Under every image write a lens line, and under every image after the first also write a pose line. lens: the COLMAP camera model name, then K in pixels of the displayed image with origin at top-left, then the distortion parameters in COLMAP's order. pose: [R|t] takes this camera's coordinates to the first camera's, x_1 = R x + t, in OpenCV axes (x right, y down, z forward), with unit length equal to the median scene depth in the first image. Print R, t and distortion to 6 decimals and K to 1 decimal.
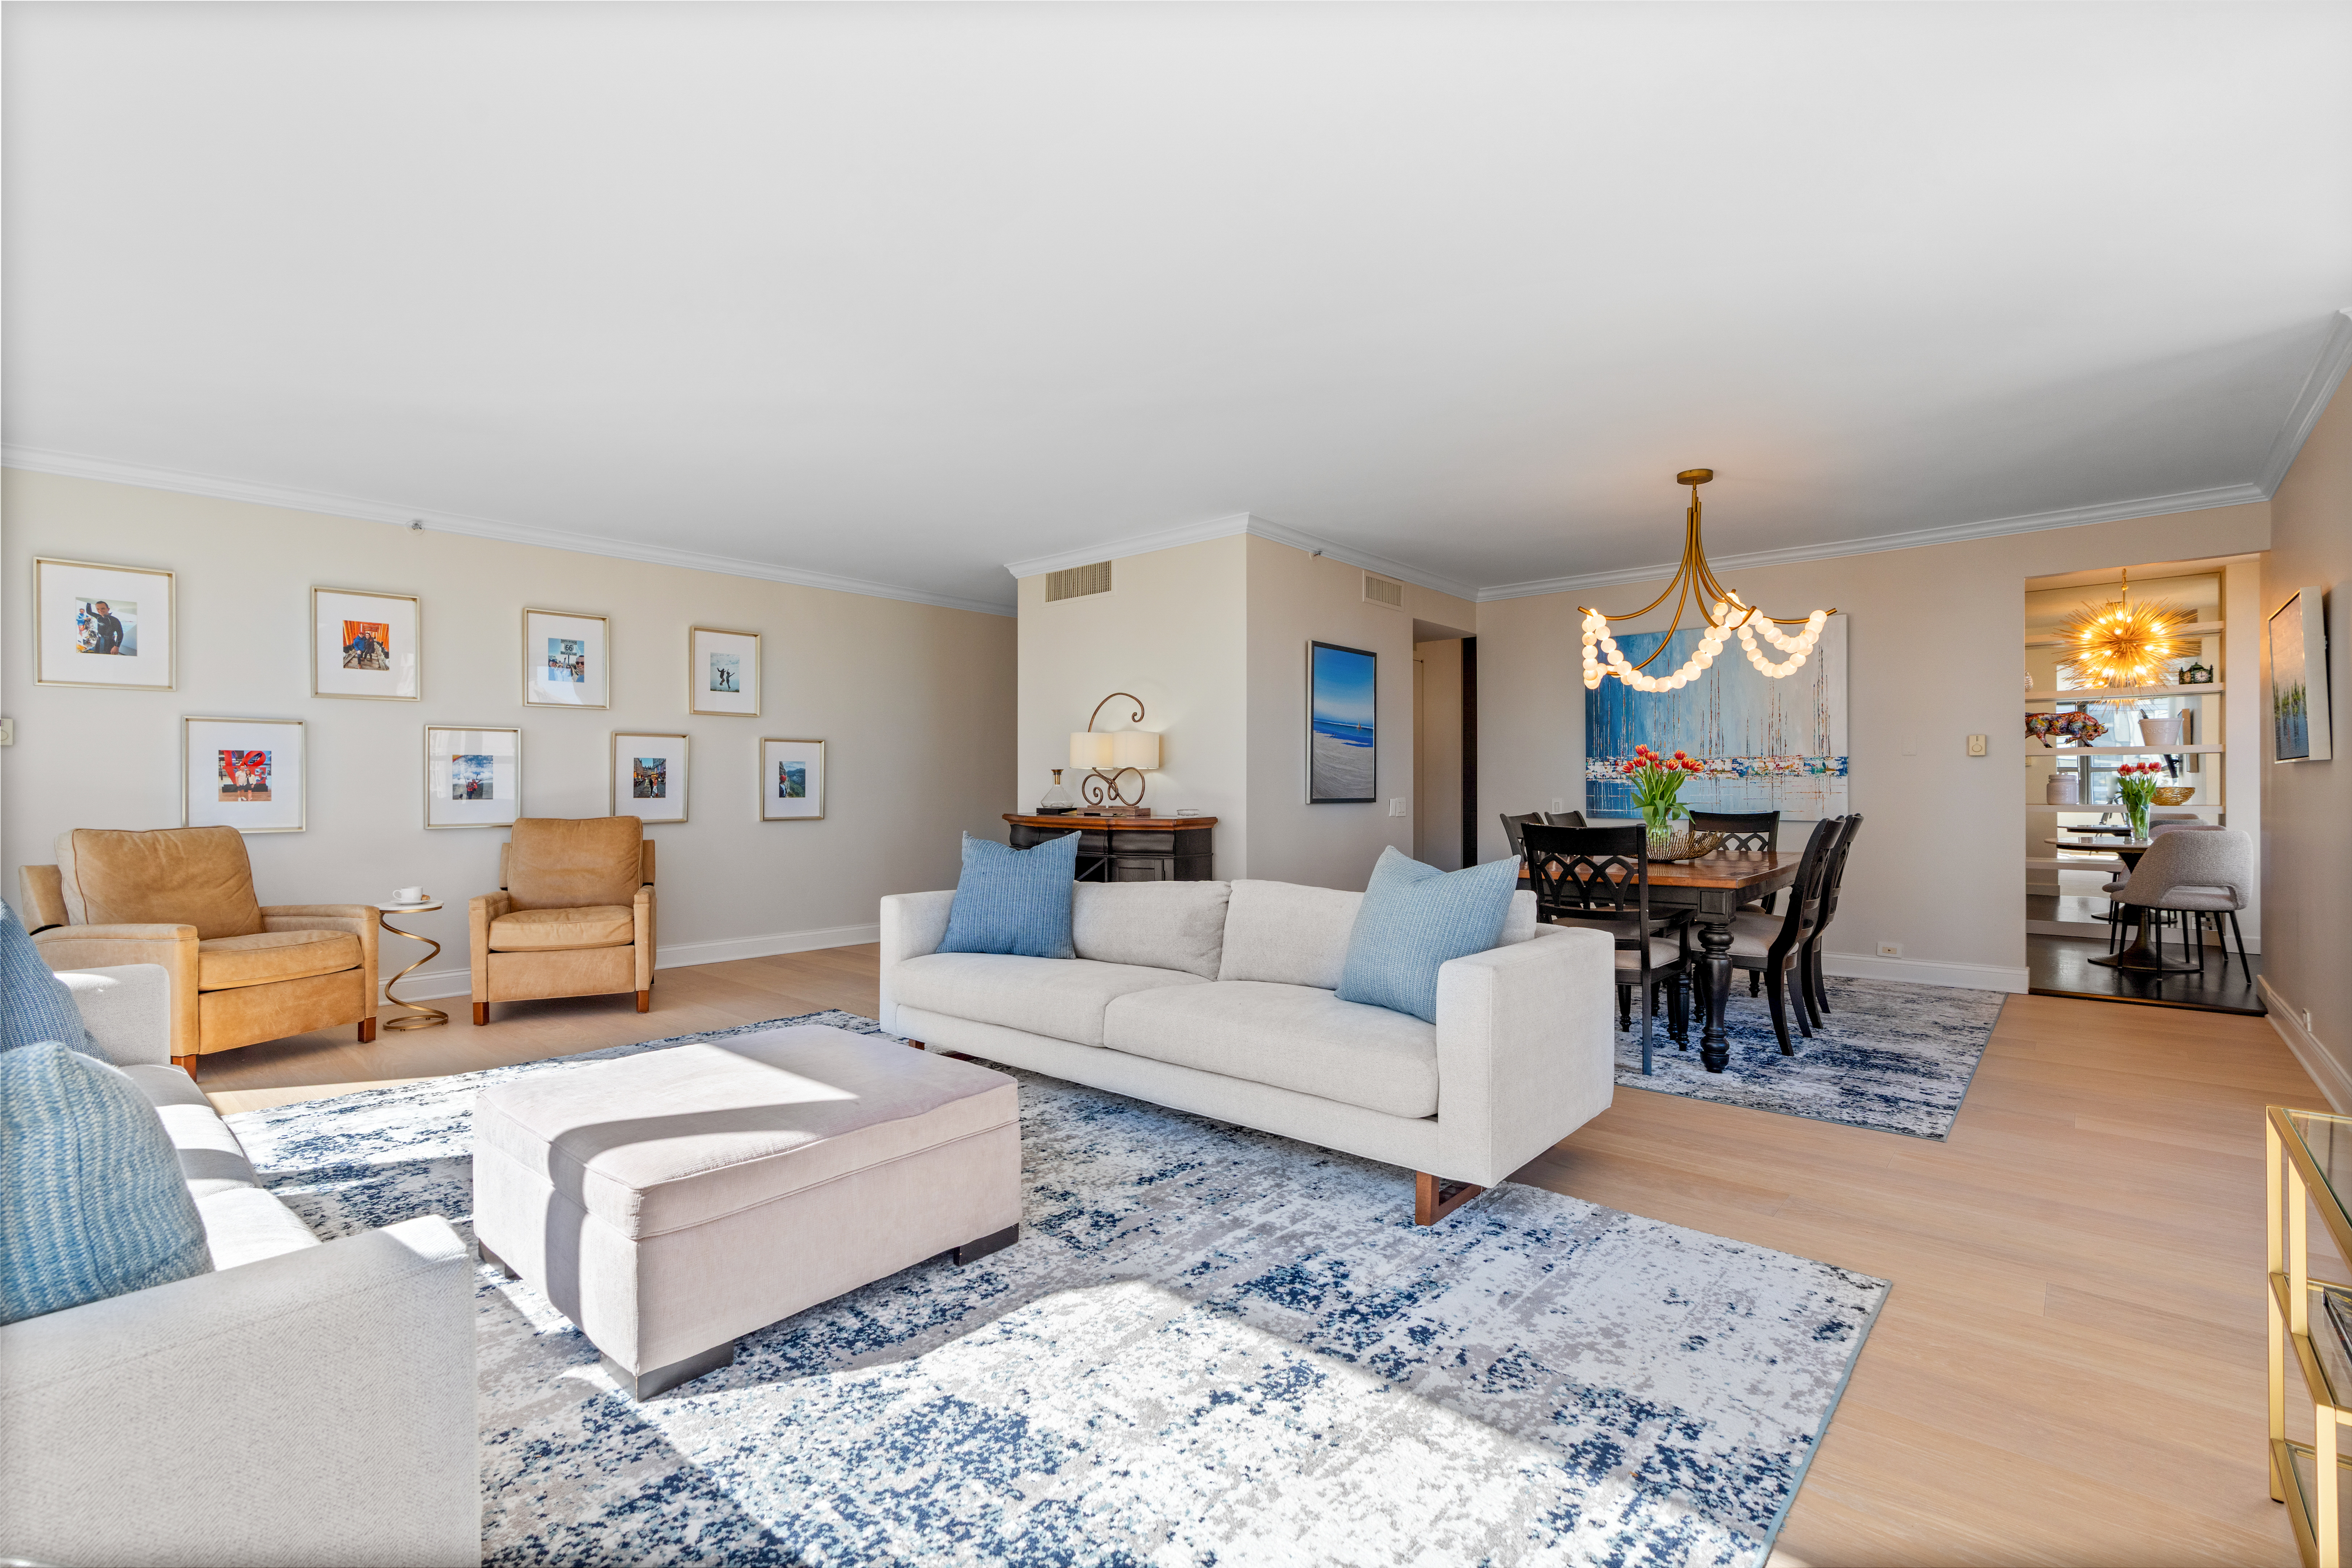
lens RADIAL K [[1048.7, 0, 1166.7], [0, 1048.7, 783.6], [0, 0, 1]] dist [-0.005602, -0.000521]
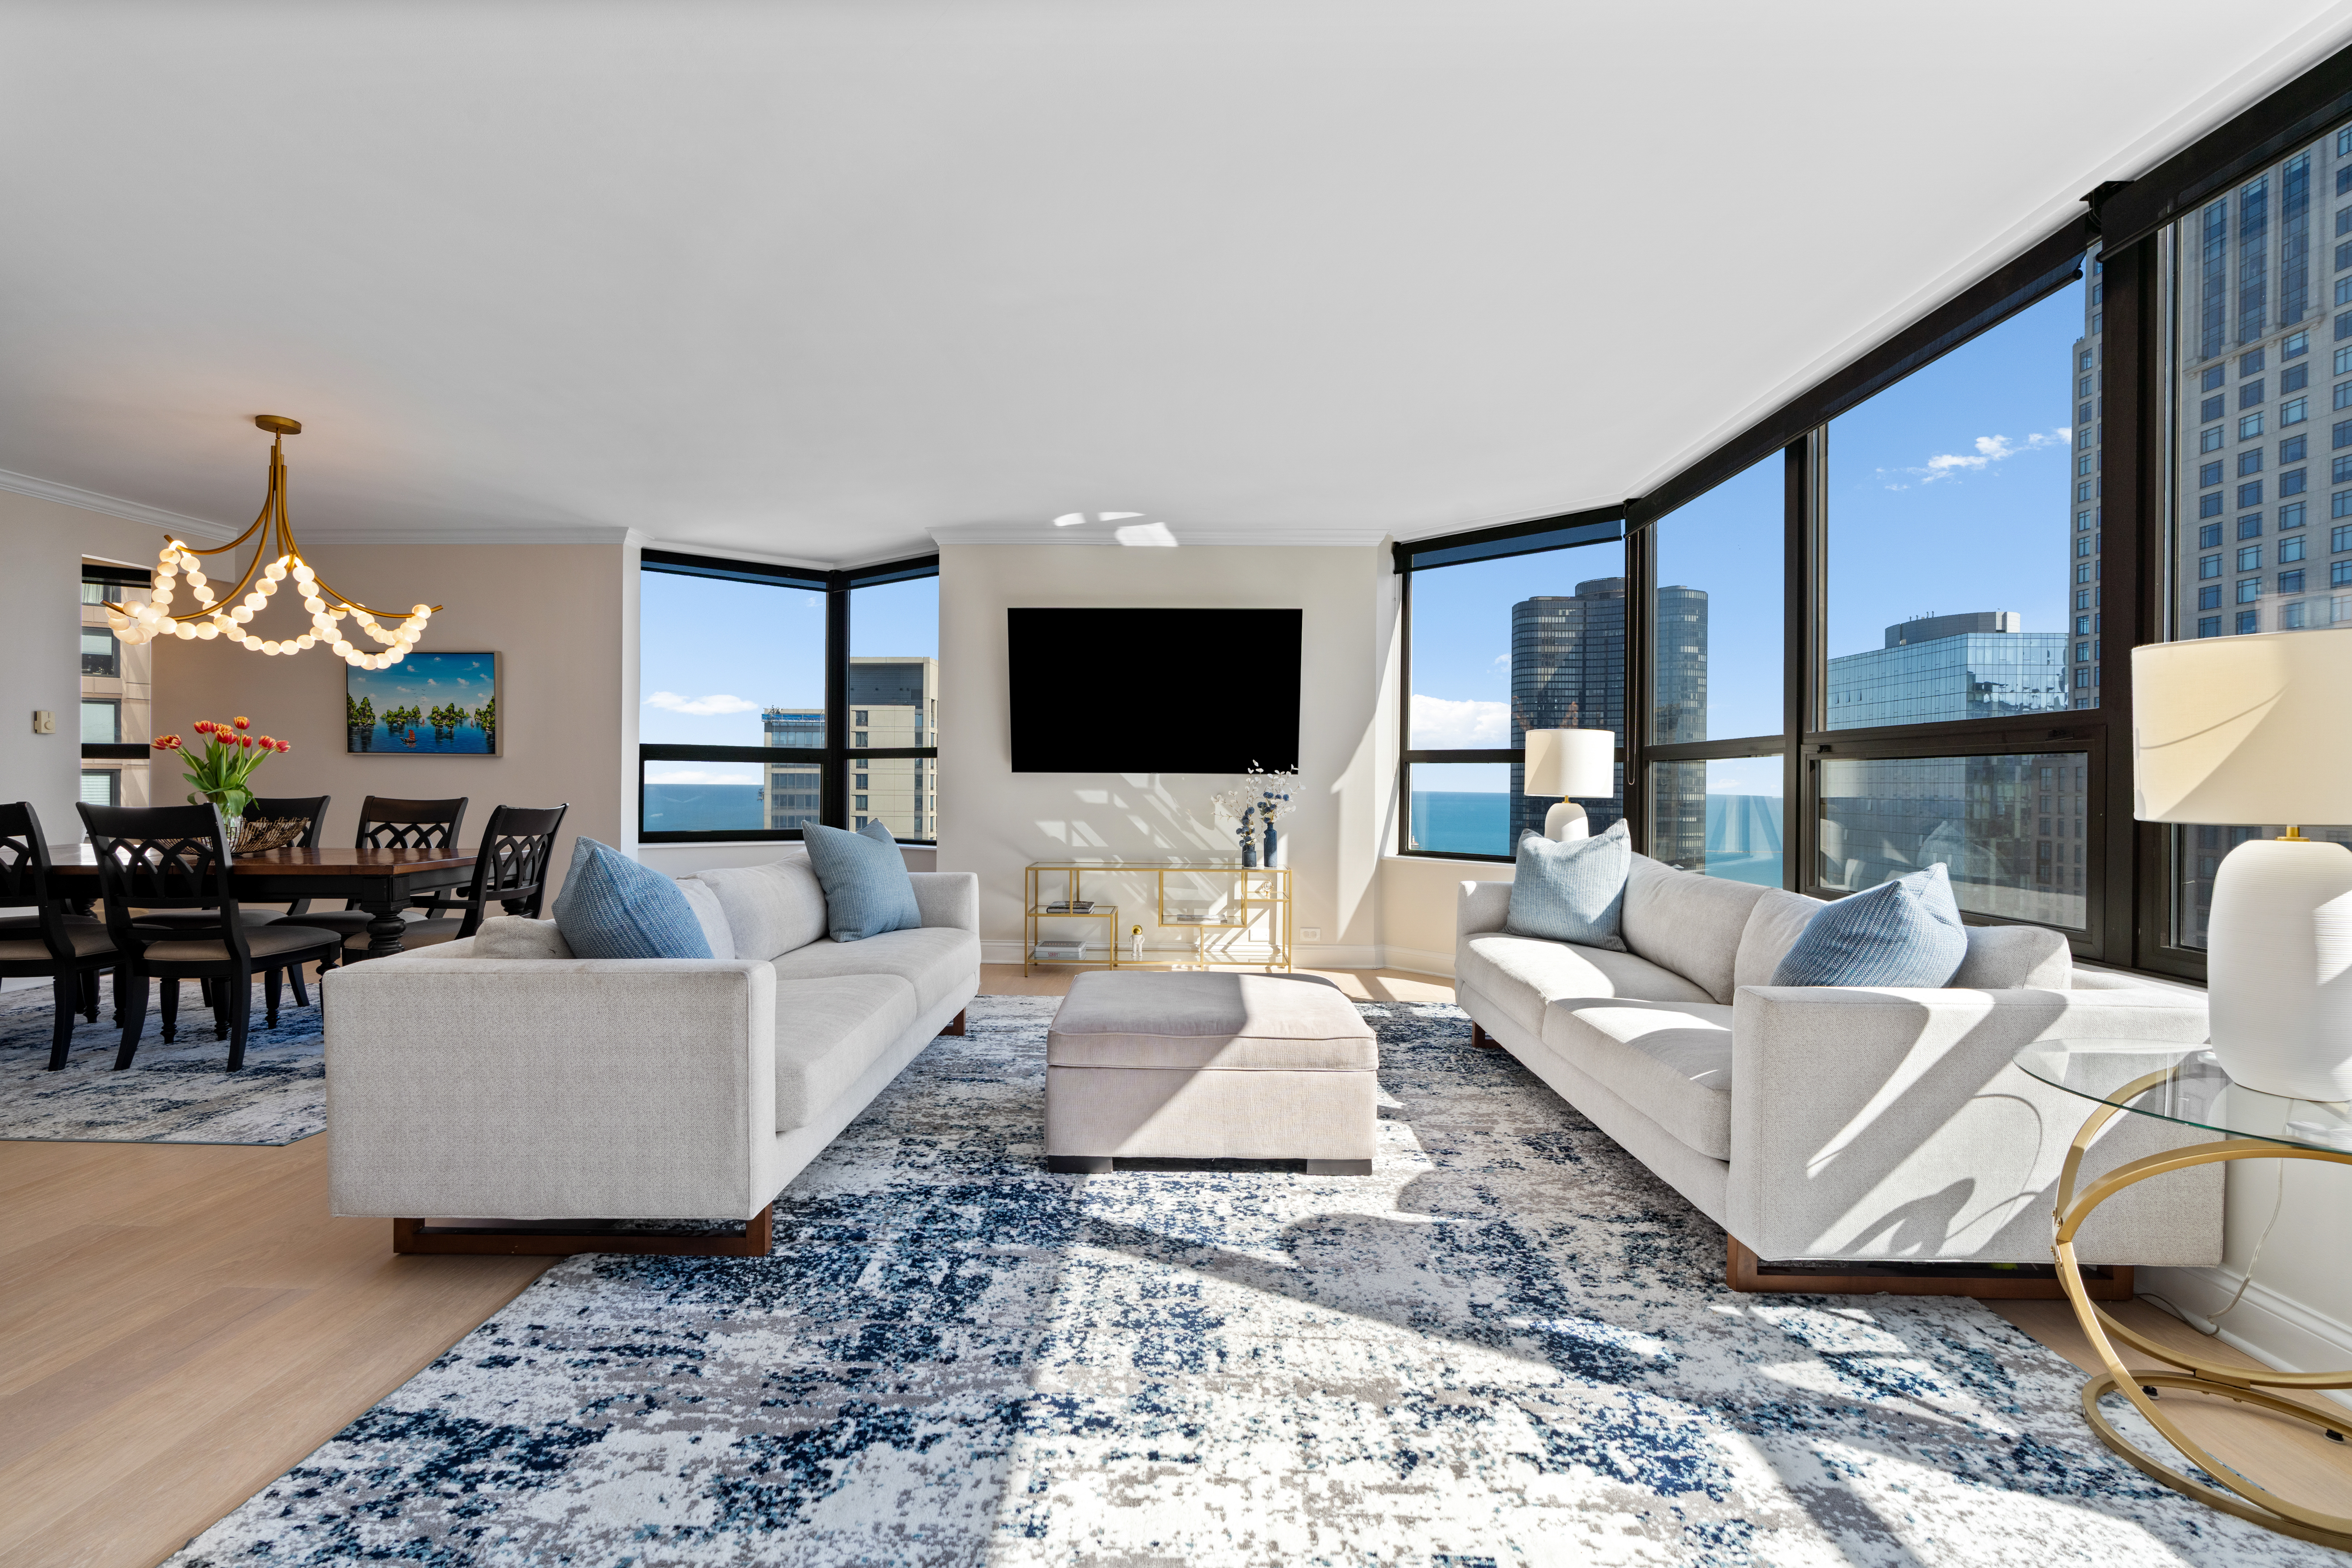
lens RADIAL K [[1095.9, 0, 1169.4], [0, 1095.9, 785.5], [0, 0, 1]] dist [-0.006383, 0.000894]
pose [[-0.642345, -0.006953, 0.766384, -0.750286], [-0.012451, 0.999922, -0.001364, 0.010739], [-0.766314, -0.010418, -0.642382, 1.075885]]
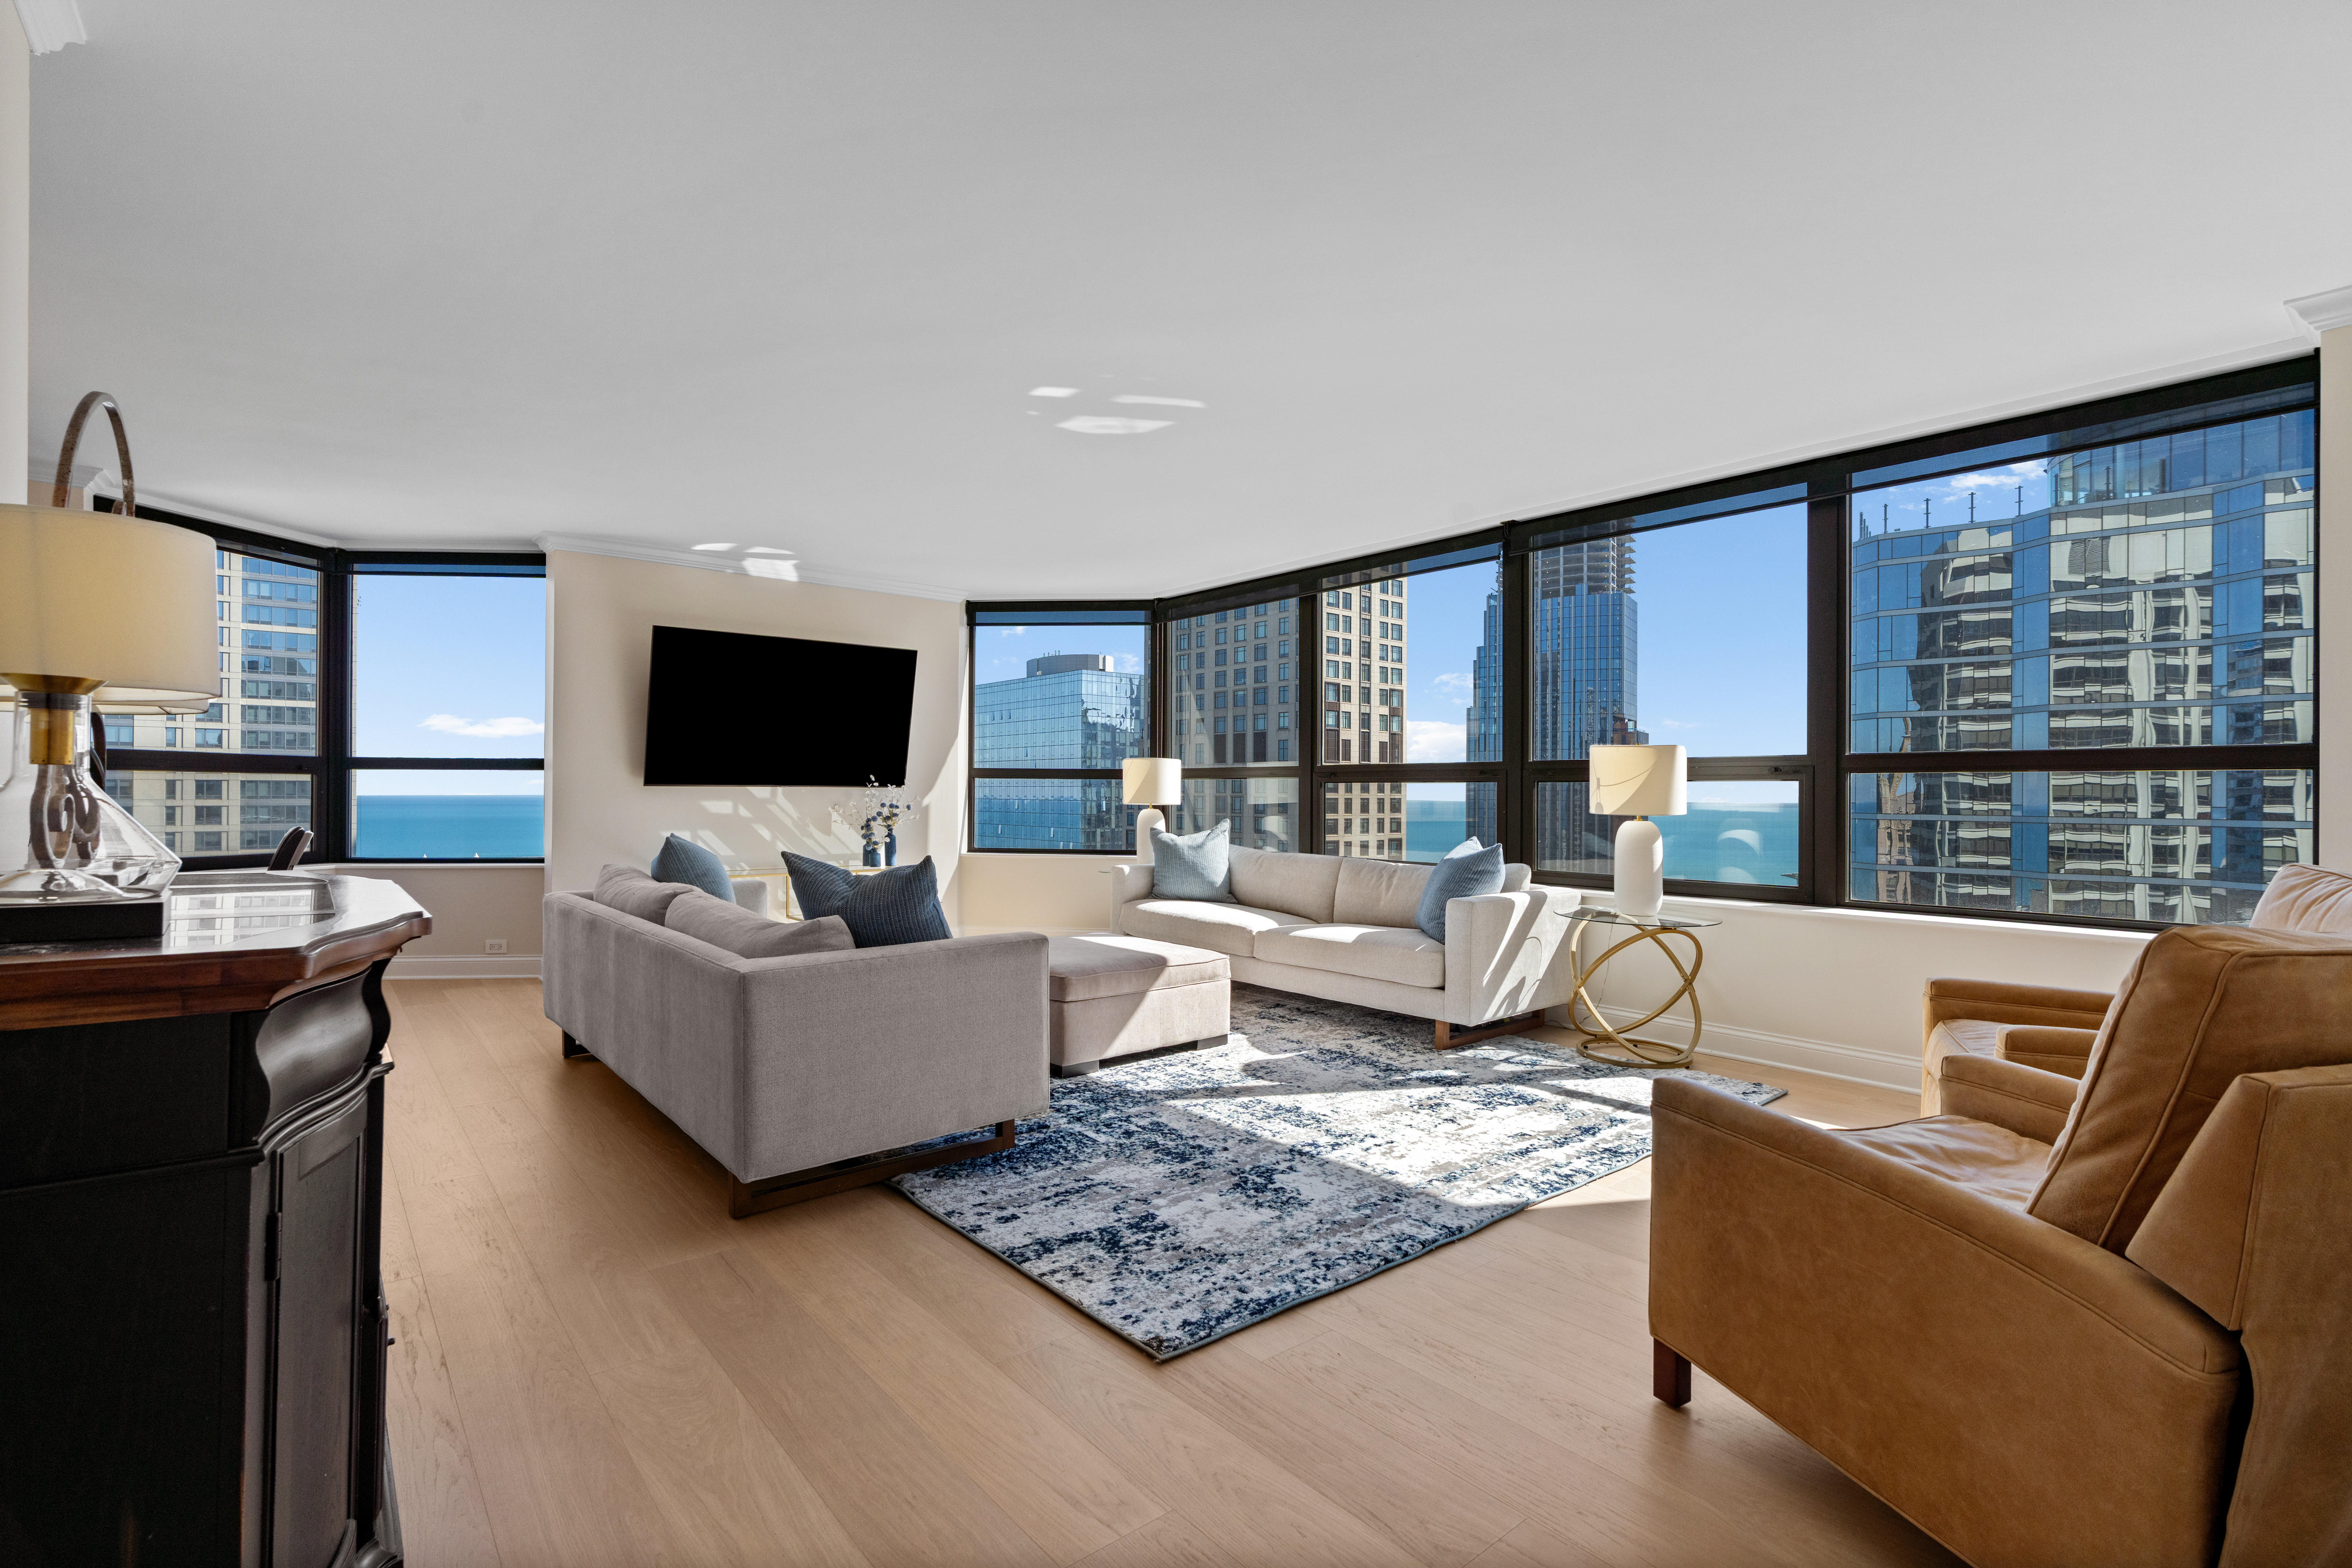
lens RADIAL K [[1058.8, 0, 1168.5], [0, 1058.8, 782.2], [0, 0, 1]] dist [-0.002948, 0.000403]
pose [[-0.988144, -0.004548, 0.153463, -0.427334], [-0.006937, 0.999863, -0.015038, 0.005932], [-0.153374, -0.015924, -0.988040, 1.575690]]
